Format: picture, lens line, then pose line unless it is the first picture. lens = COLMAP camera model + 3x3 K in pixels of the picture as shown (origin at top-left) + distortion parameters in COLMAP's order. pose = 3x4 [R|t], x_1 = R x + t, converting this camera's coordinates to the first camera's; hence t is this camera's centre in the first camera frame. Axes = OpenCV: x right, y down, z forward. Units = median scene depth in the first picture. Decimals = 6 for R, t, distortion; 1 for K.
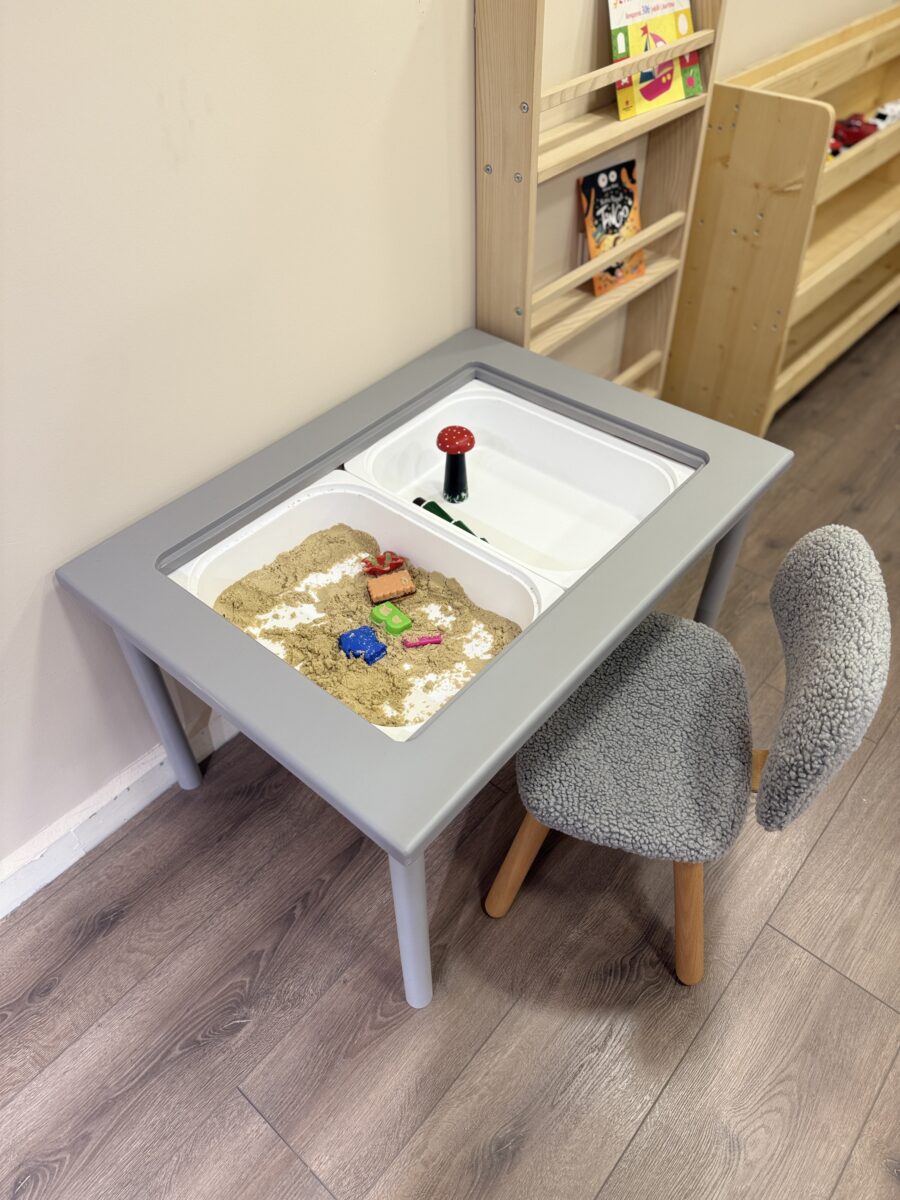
lens RADIAL K [[855.3, 0, 447.5], [0, 855.3, 600.7], [0, 0, 1]] dist [0.000104, -0.005321]
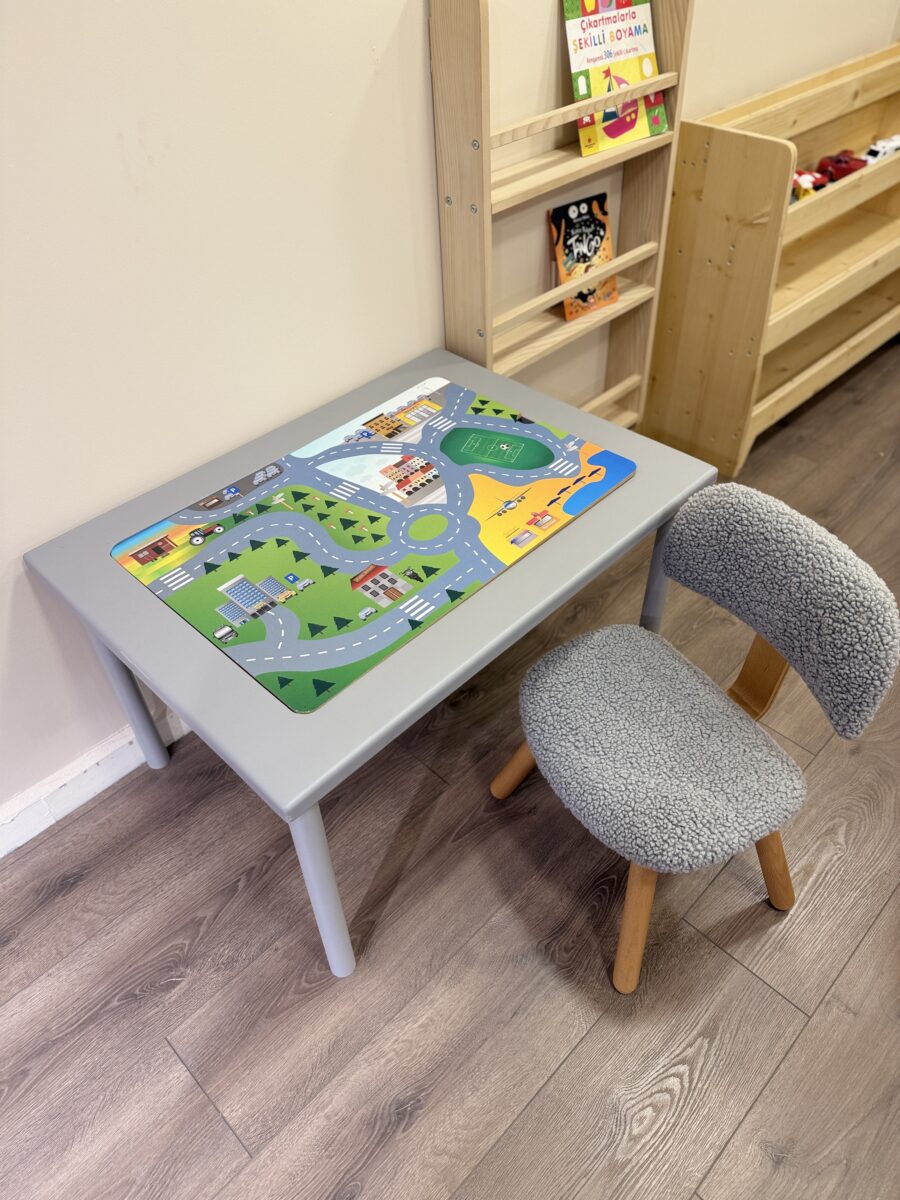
lens RADIAL K [[855.3, 0, 447.5], [0, 855.3, 600.7], [0, 0, 1]] dist [0.000104, -0.005321]
pose [[0.997619, 0.033858, -0.060076, 0.120636], [-0.035679, 0.998928, -0.029503, 0.028919], [0.059012, 0.031576, 0.997758, -0.056539]]
